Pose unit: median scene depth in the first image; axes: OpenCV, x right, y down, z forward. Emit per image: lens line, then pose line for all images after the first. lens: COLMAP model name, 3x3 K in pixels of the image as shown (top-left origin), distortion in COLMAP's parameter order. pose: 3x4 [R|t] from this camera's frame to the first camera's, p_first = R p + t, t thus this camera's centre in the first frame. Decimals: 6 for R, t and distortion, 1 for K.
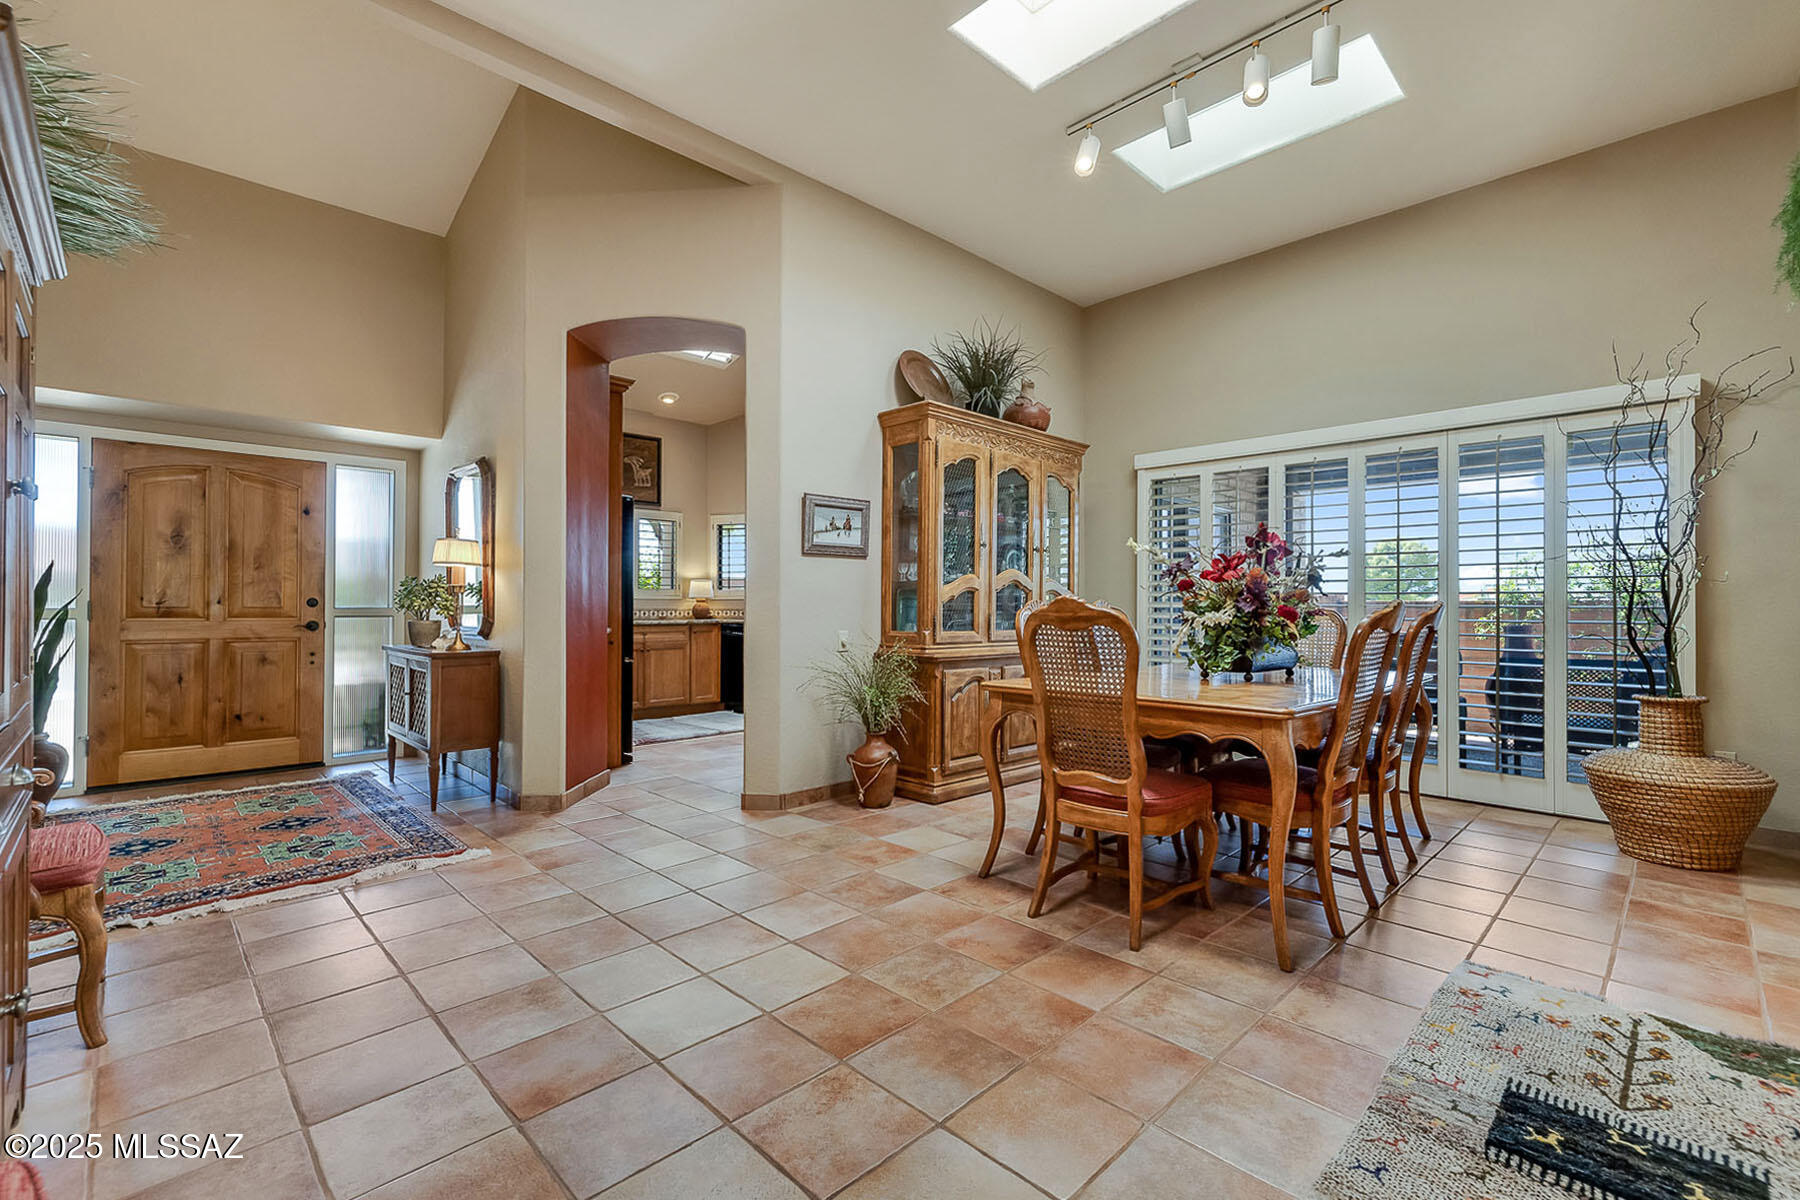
lens RADIAL K [[768.4, 0, 864.9], [0, 768.4, 590.7], [0, 0, 1]] dist [0.002190, -0.000553]
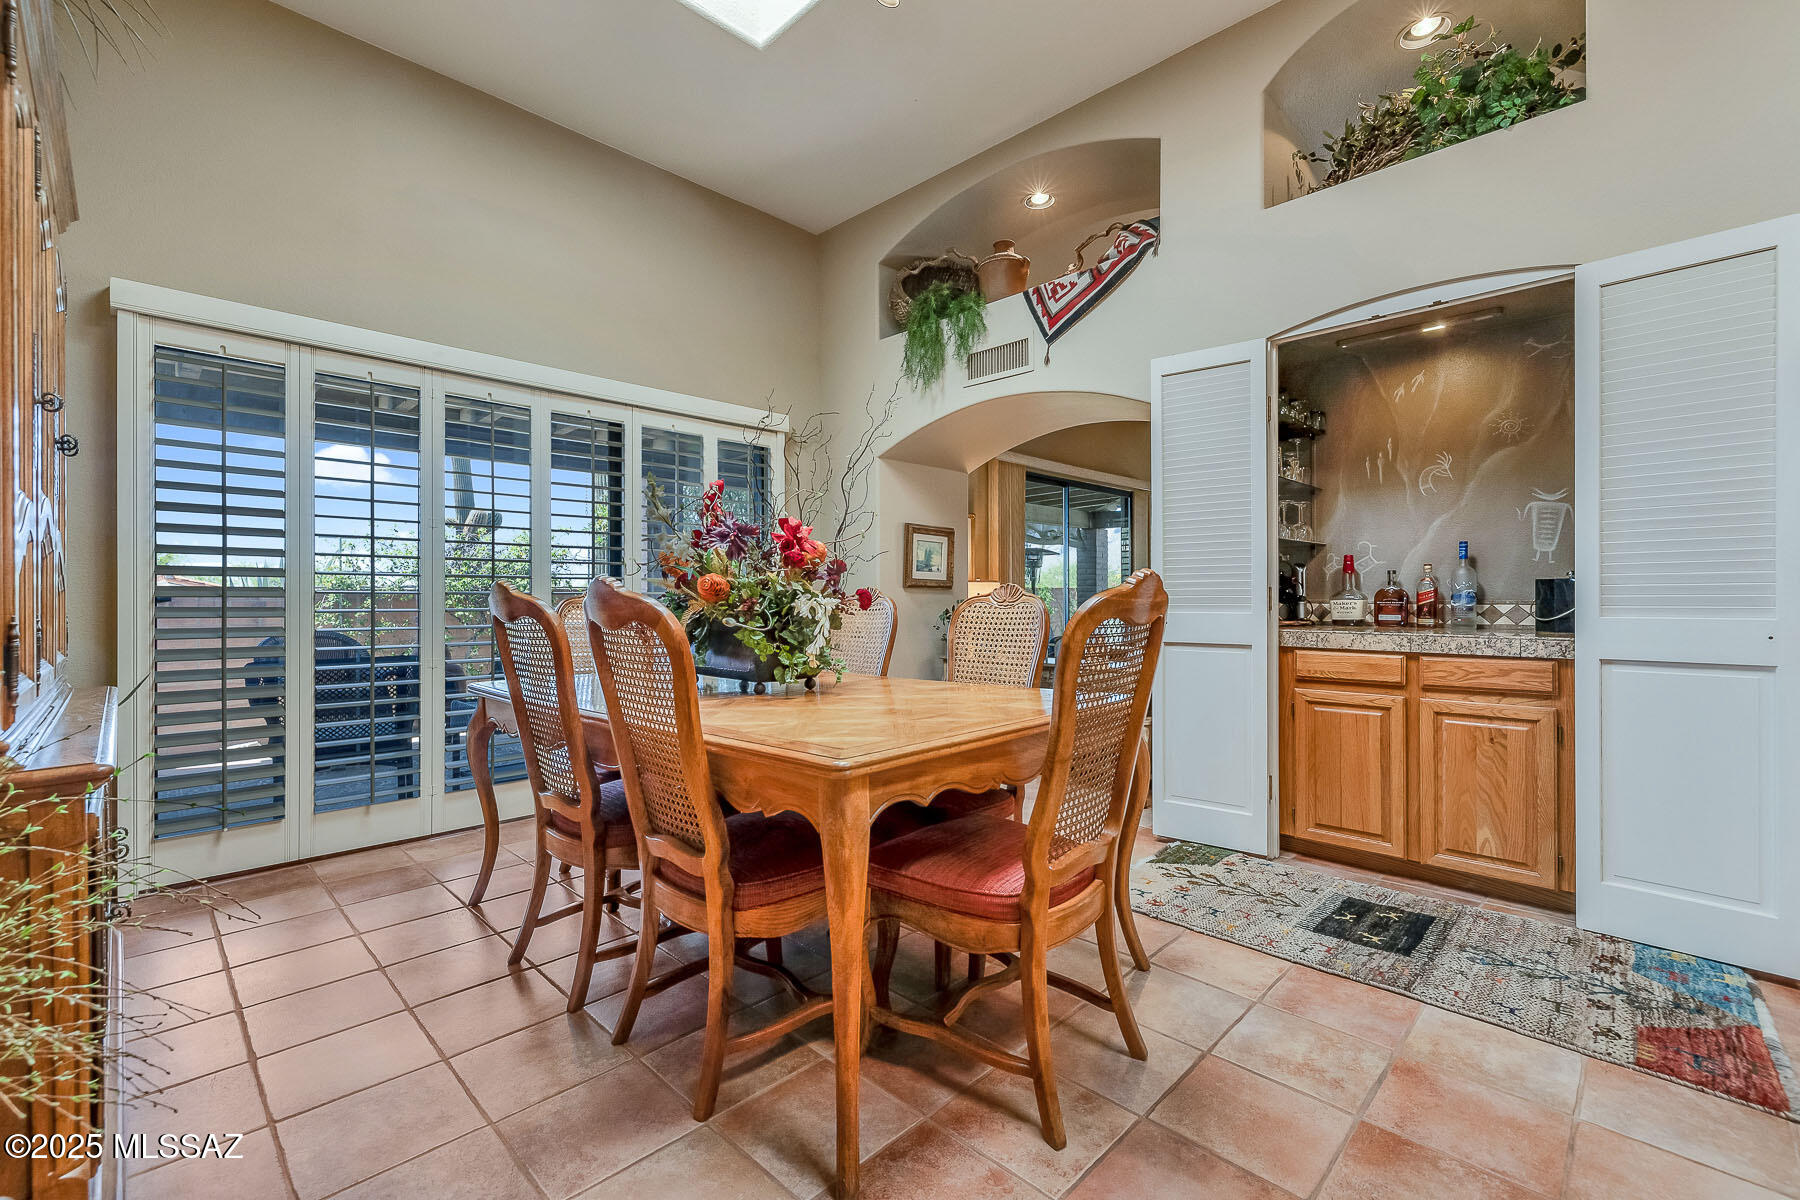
lens RADIAL K [[768.4, 0, 910.1], [0, 768.4, 600.1], [0, 0, 1]] dist [0.002190, -0.000553]
pose [[-0.054726, -0.005330, 0.998487, -0.454629], [-0.015285, 0.999873, 0.004499, 0.040086], [-0.998384, -0.015016, -0.054800, 1.572824]]
